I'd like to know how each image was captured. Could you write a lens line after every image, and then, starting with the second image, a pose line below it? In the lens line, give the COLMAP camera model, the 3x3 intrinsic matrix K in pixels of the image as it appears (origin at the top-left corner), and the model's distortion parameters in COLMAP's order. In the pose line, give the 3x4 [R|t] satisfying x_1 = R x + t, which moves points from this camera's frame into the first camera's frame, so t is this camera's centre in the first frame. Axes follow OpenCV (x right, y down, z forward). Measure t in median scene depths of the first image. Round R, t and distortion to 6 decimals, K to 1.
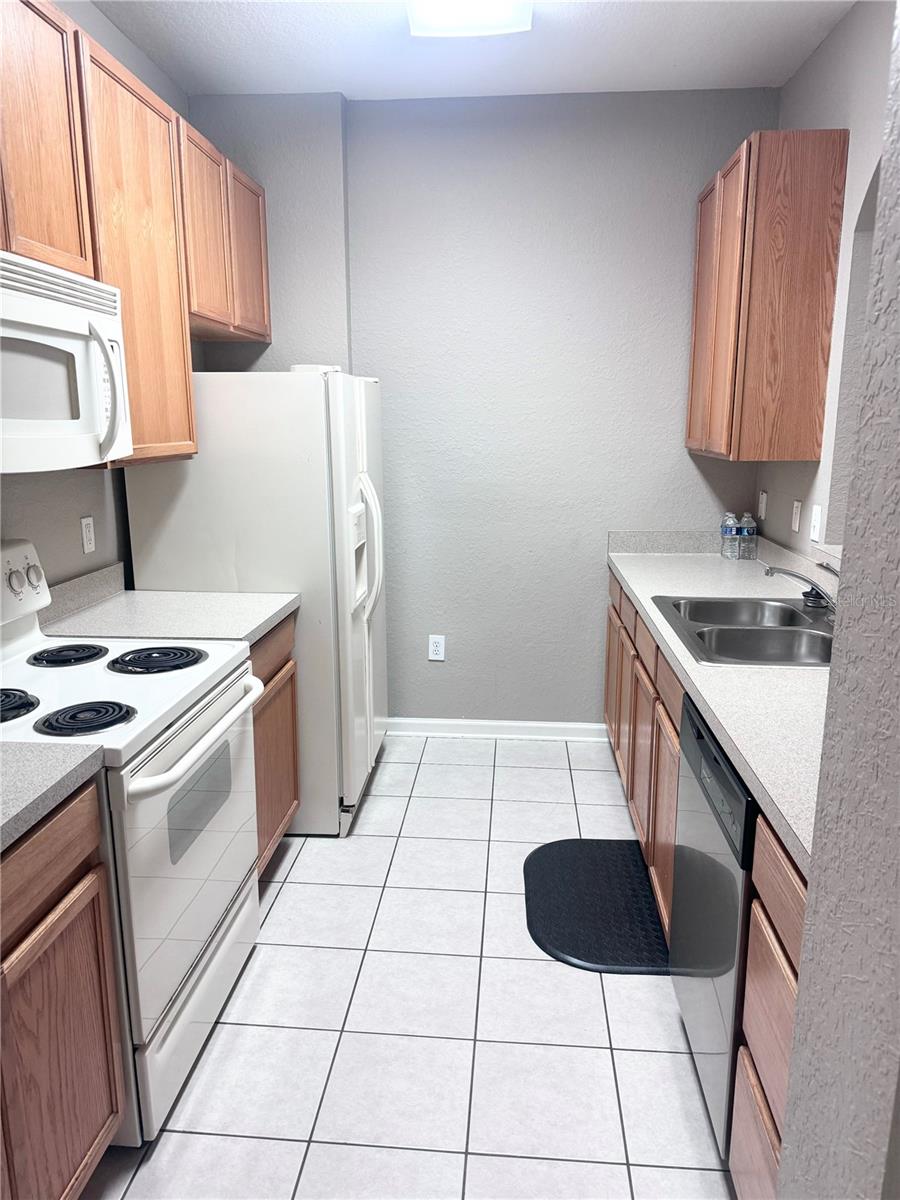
lens RADIAL K [[832.1, 0, 450.0], [0, 832.1, 600.0], [0, 0, 1]] dist [0.038670, -0.069113]
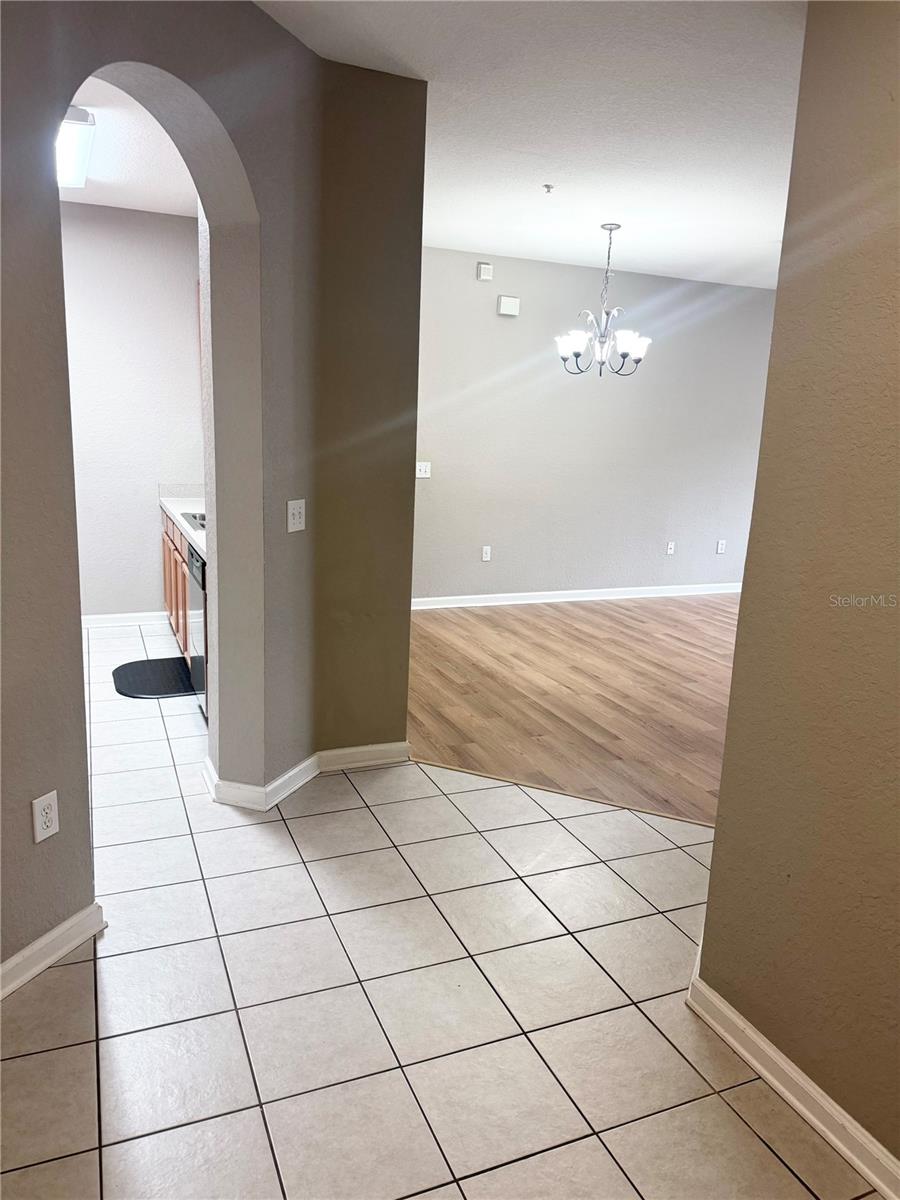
lens RADIAL K [[832.1, 0, 450.0], [0, 832.1, 600.0], [0, 0, 1]] dist [0.038670, -0.069113]
pose [[0.886763, -0.082873, 0.454734, -0.040057], [0.083762, 0.996319, 0.018231, 0.135164], [-0.454571, 0.021923, 0.890441, -0.531711]]
